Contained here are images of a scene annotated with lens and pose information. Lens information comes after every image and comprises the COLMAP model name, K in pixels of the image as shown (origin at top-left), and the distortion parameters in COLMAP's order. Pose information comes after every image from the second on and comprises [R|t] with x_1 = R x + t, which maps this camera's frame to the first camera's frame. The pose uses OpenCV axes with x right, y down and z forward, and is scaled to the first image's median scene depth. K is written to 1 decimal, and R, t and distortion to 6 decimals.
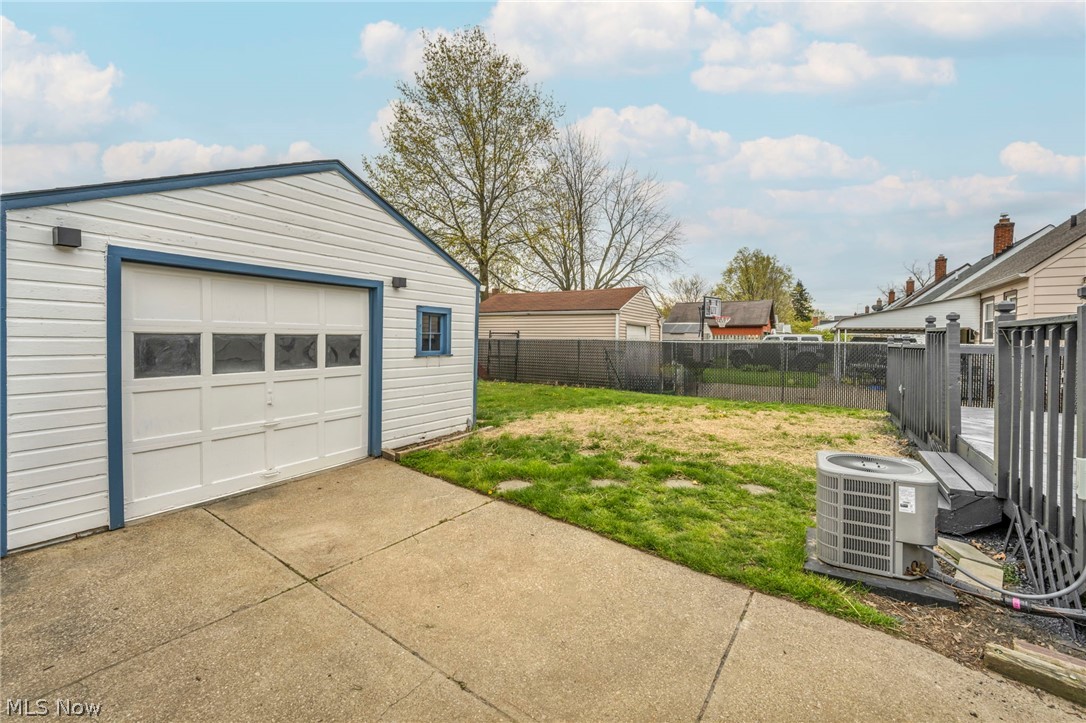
lens RADIAL K [[452.2, 0, 538.5], [0, 452.2, 341.1], [0, 0, 1]] dist [0.000445, 0.000027]
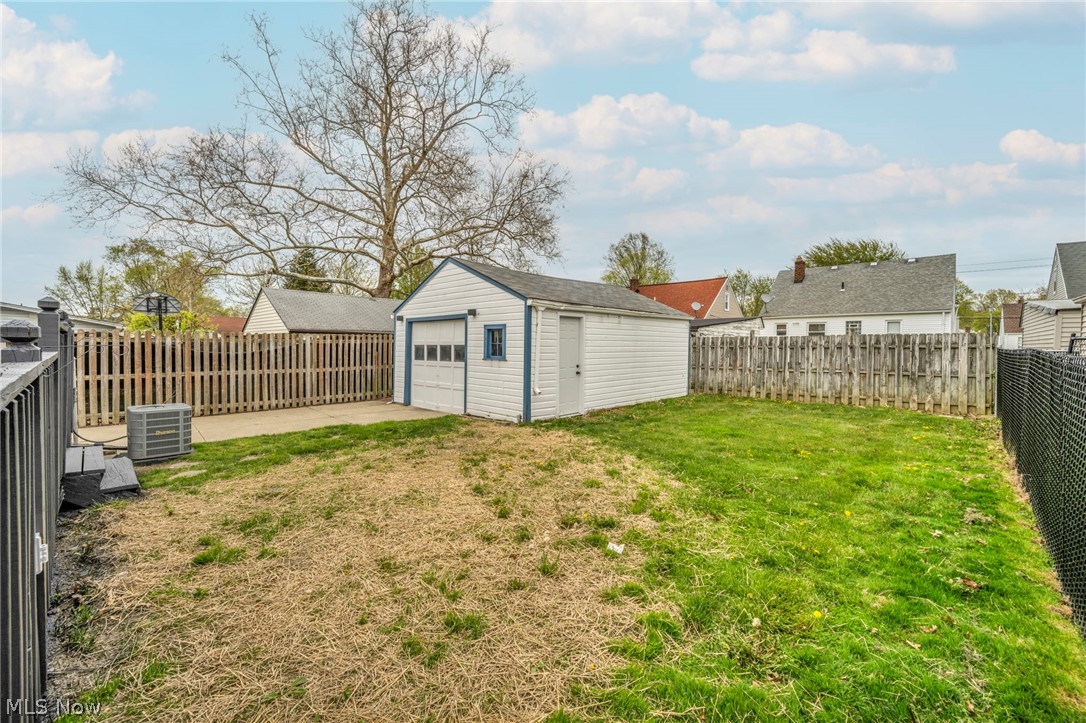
lens RADIAL K [[443.5, 0, 543.0], [0, 443.5, 361.5], [0, 0, 1]] dist [-0.001729, -0.000179]
pose [[-0.218218, 0.019565, -0.975704, 1.210179], [-0.019121, 0.999521, 0.024319, 0.002718], [0.975713, 0.023963, -0.217739, 1.635673]]
